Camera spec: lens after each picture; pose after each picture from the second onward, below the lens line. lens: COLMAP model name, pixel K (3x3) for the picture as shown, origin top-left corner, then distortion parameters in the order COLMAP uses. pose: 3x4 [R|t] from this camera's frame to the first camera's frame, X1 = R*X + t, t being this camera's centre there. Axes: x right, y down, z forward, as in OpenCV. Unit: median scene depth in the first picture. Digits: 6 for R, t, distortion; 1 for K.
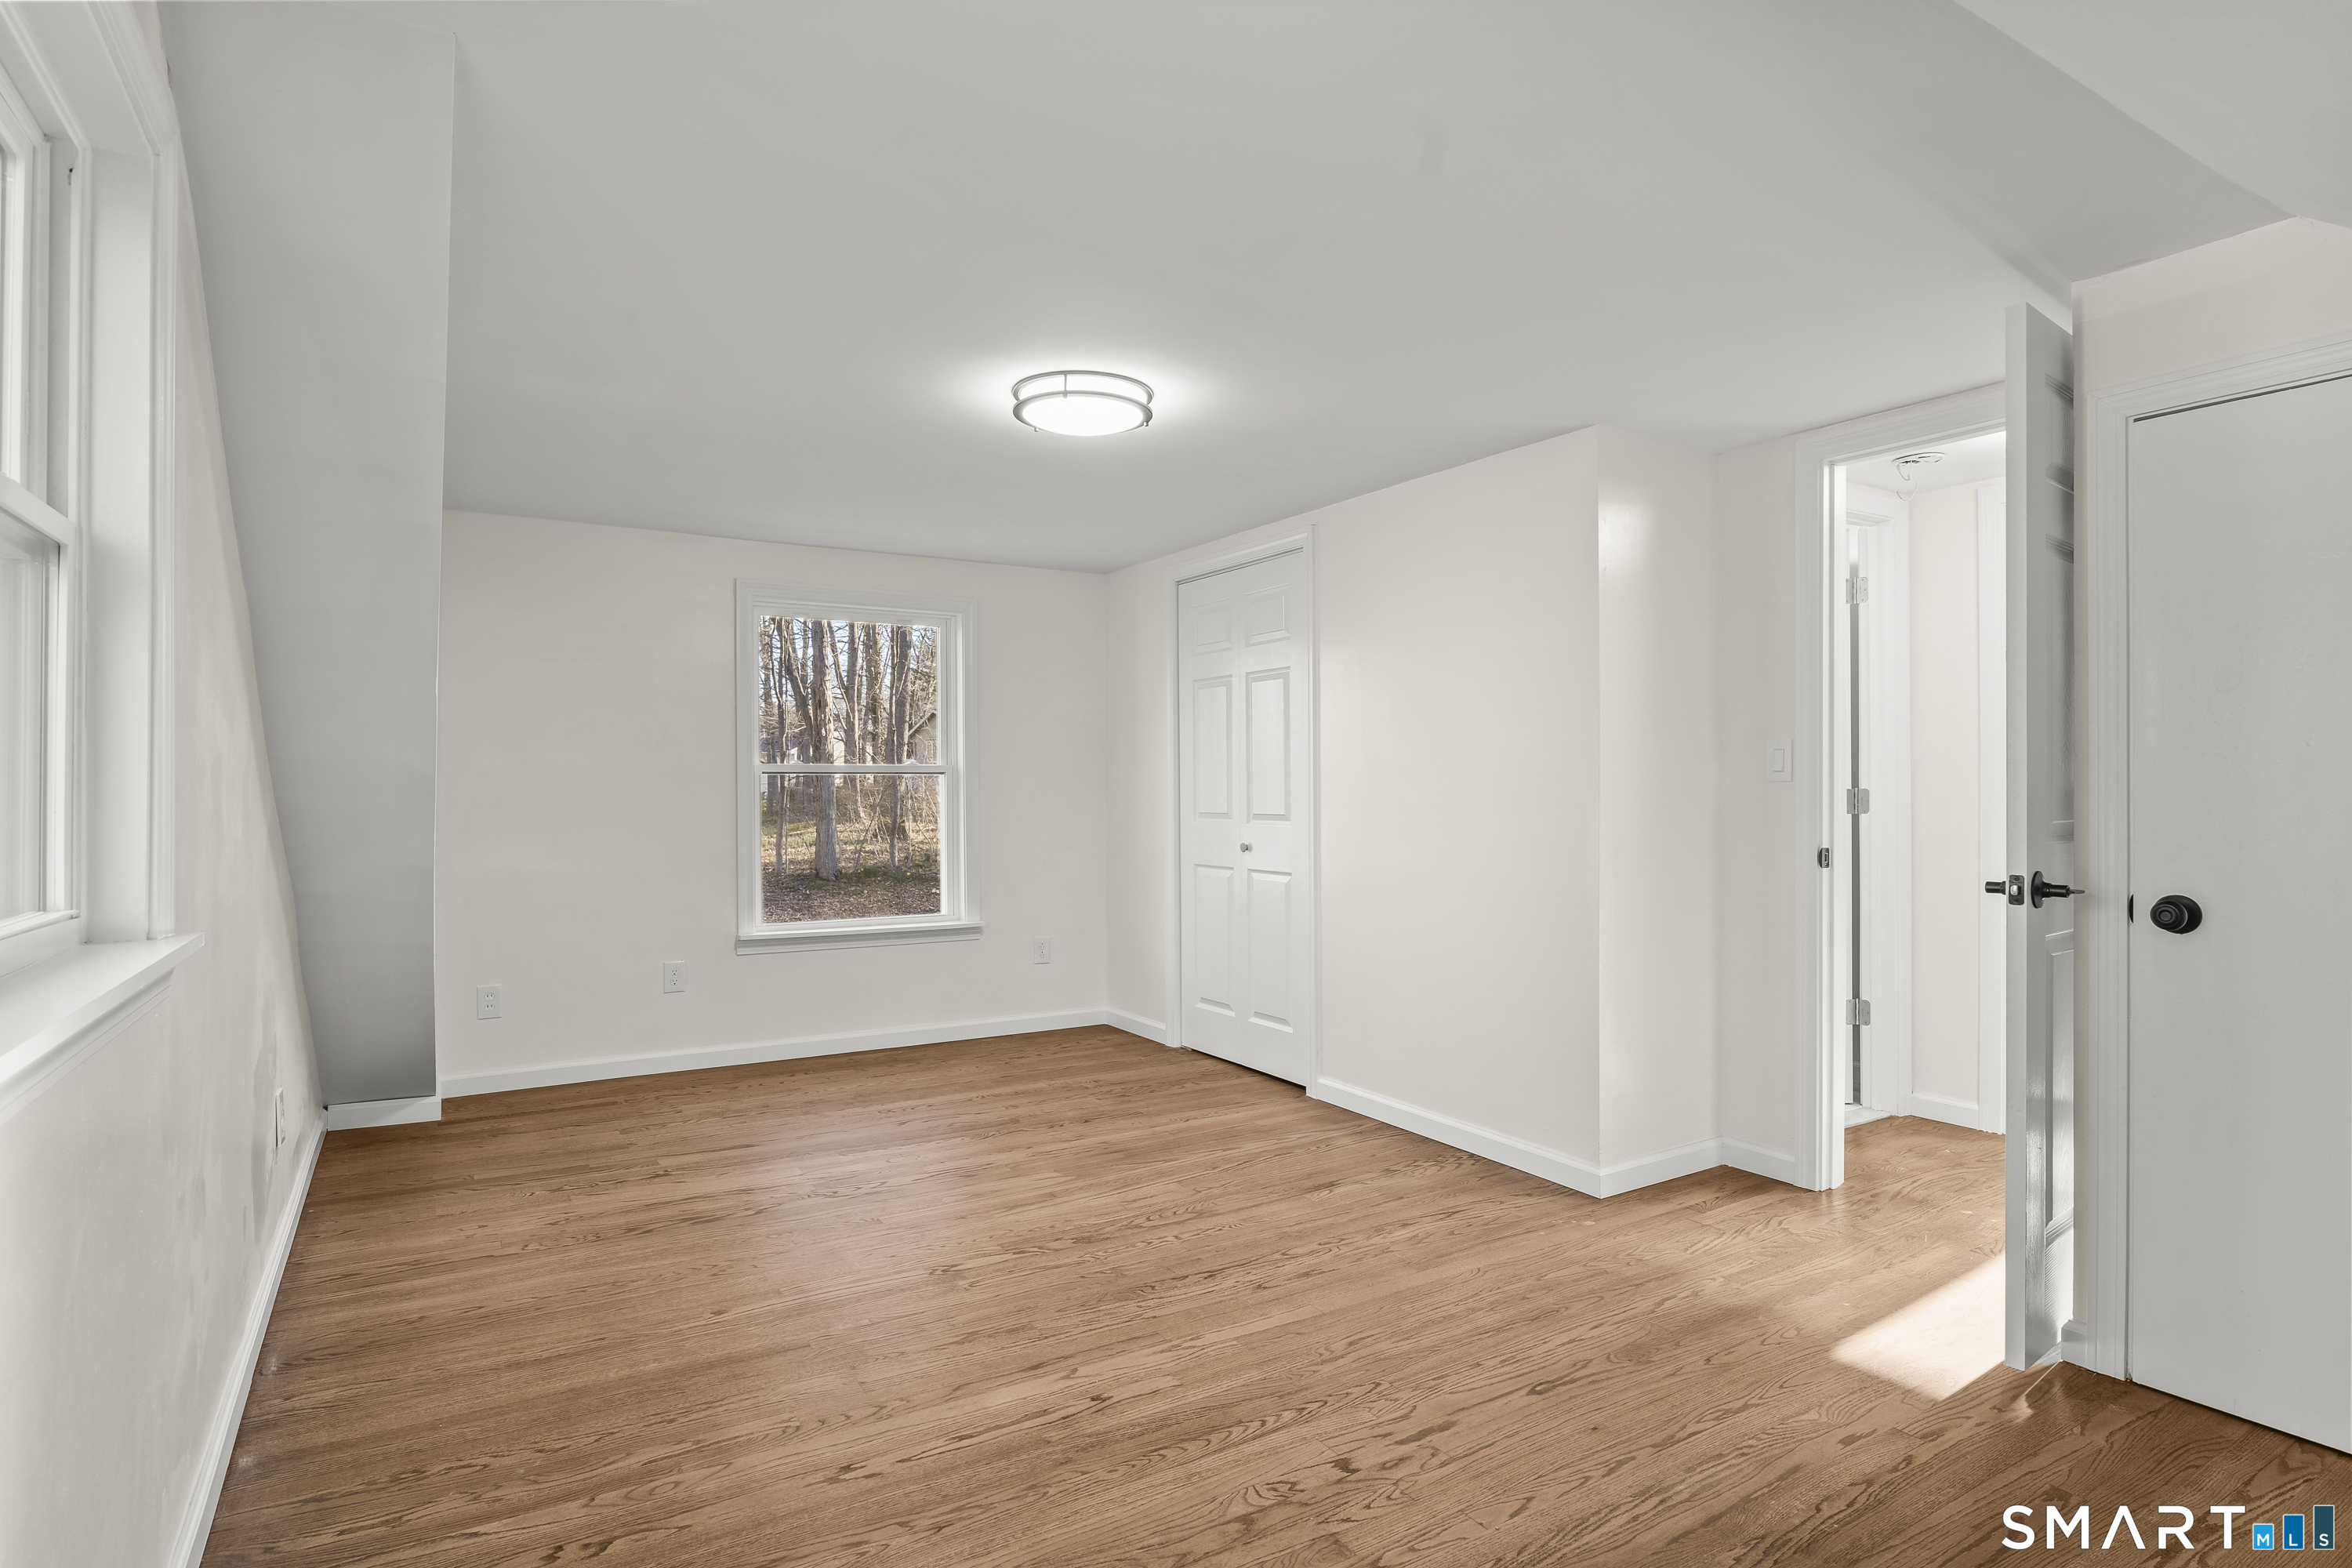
lens RADIAL K [[1205.6, 0, 1168.7], [0, 1205.6, 784.7], [0, 0, 1]] dist [-0.011207, 0.000493]
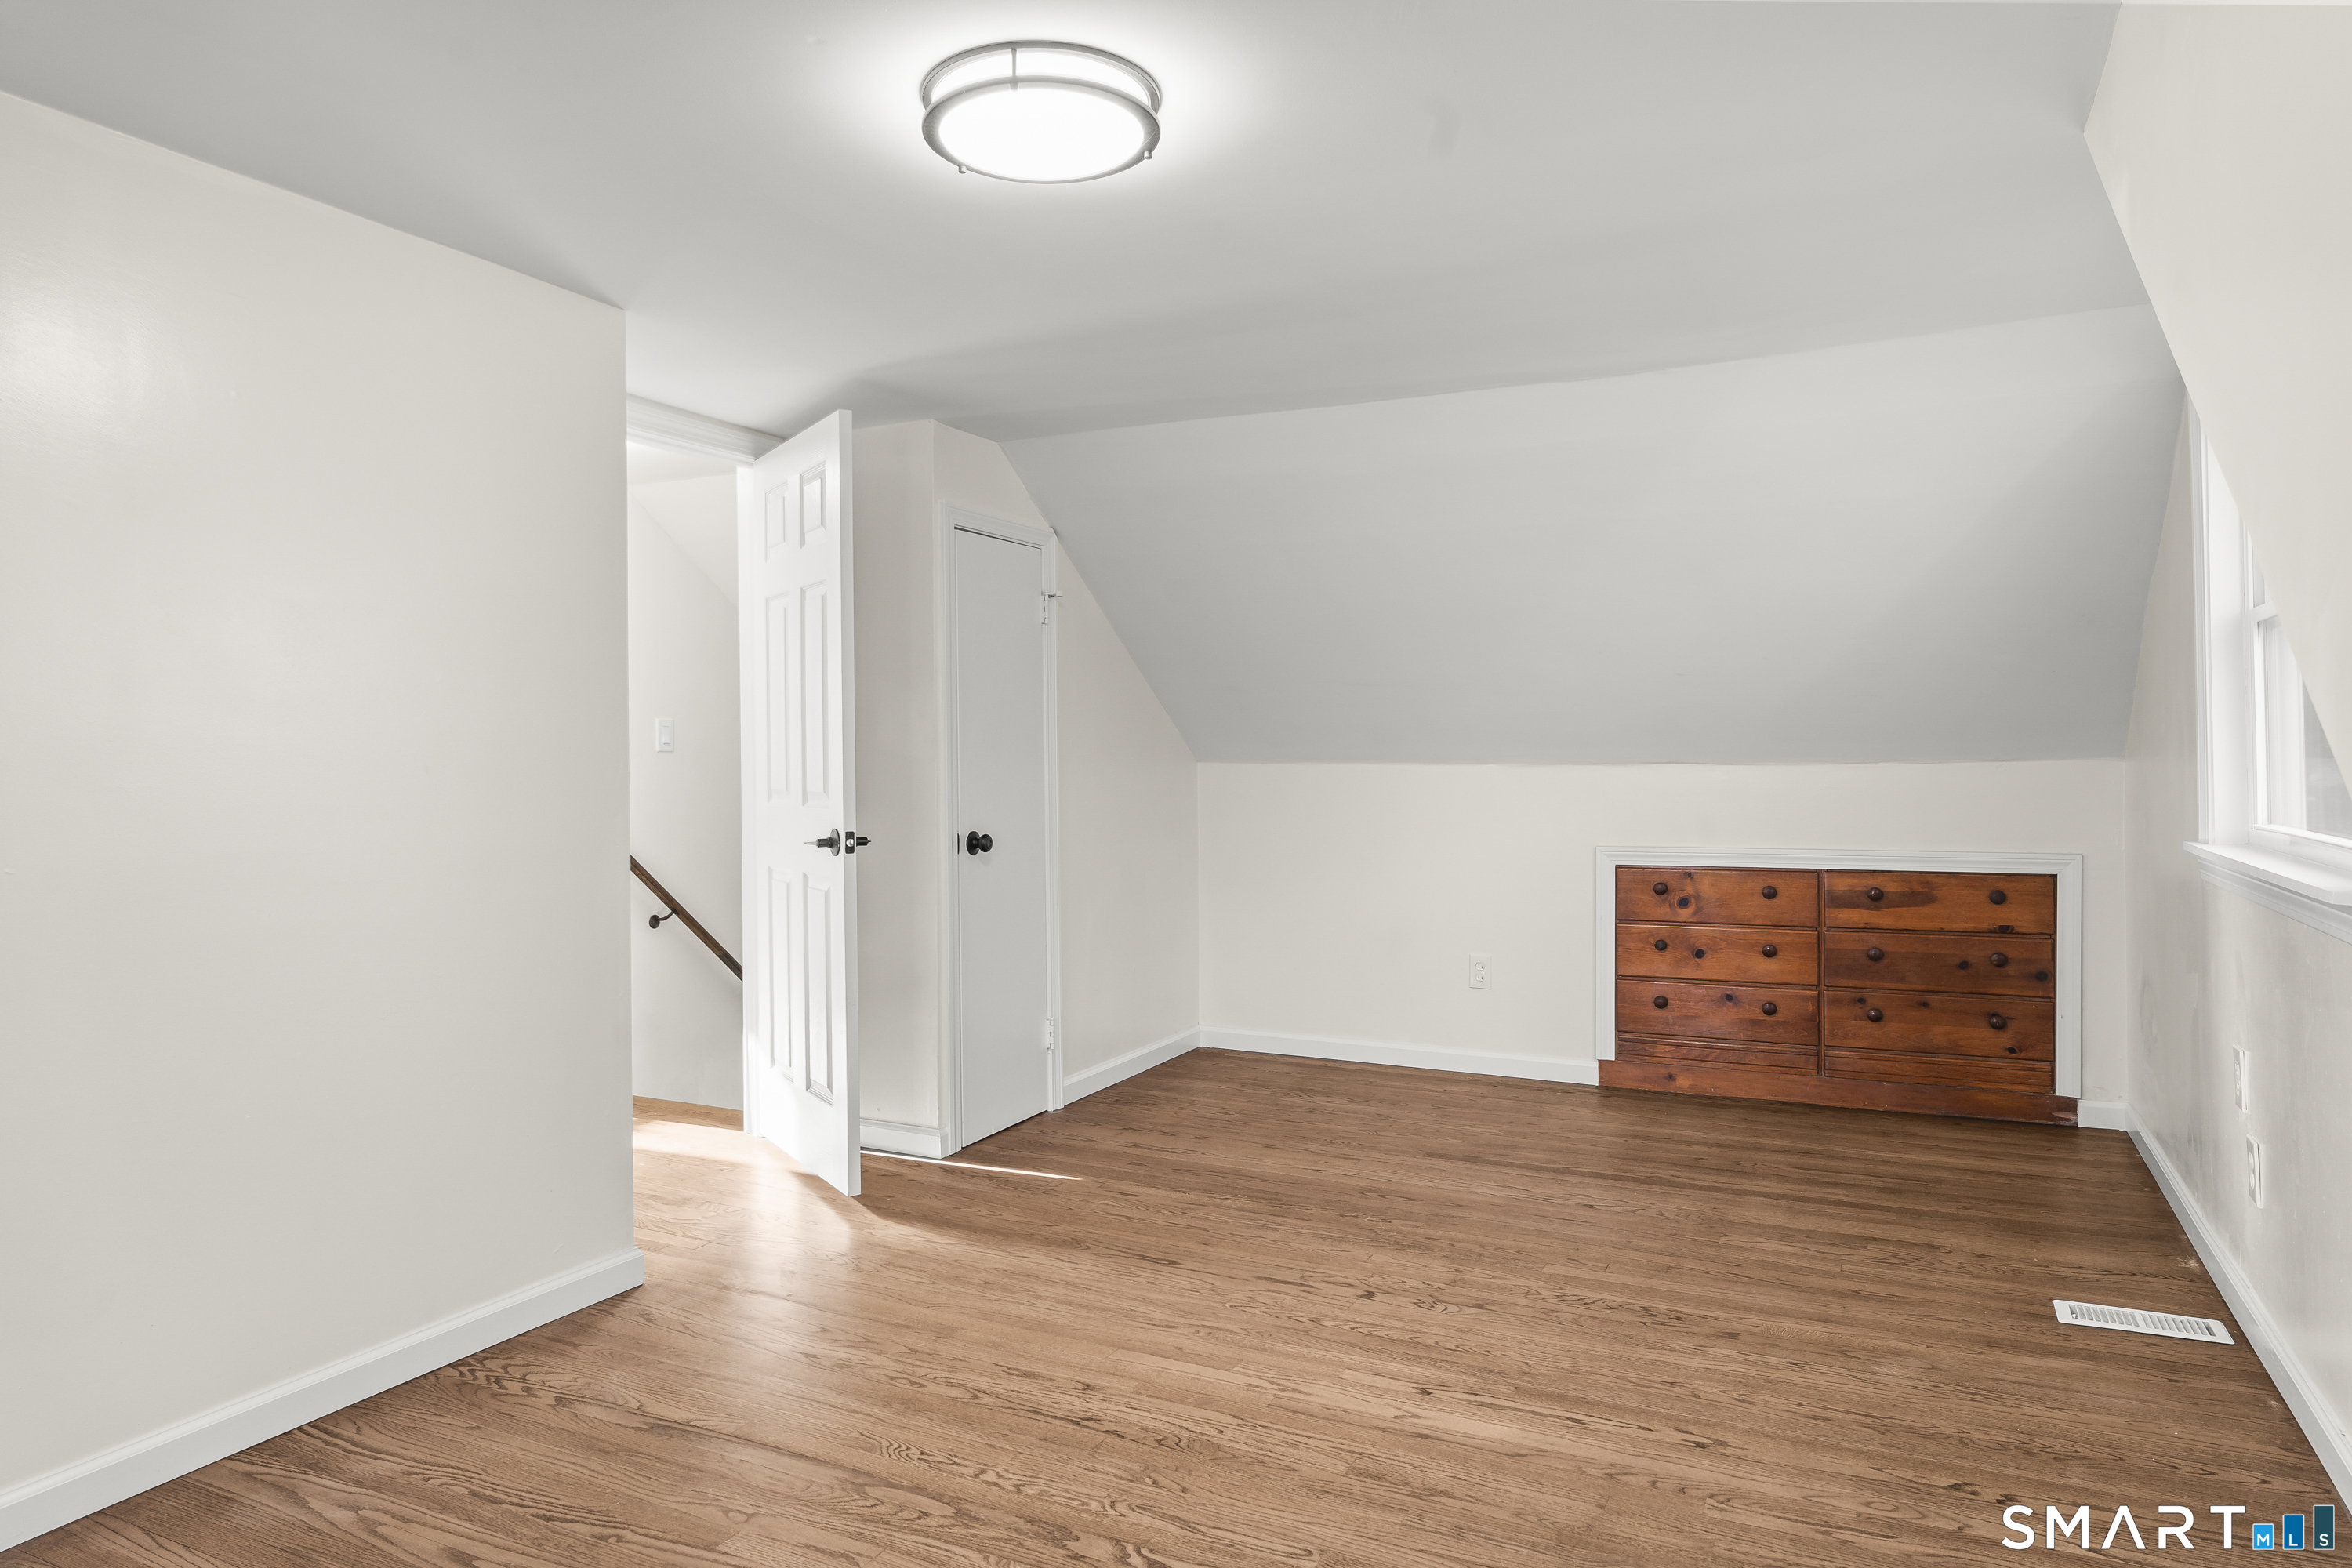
lens RADIAL K [[1434.8, 0, 1174.5], [0, 1434.8, 774.7], [0, 0, 1]] dist [-0.001719, 0.000785]
pose [[-0.523351, -0.003283, 0.852111, -0.920682], [0.004745, 0.999966, 0.006767, 0.004561], [-0.852104, 0.007584, -0.523318, 1.743196]]
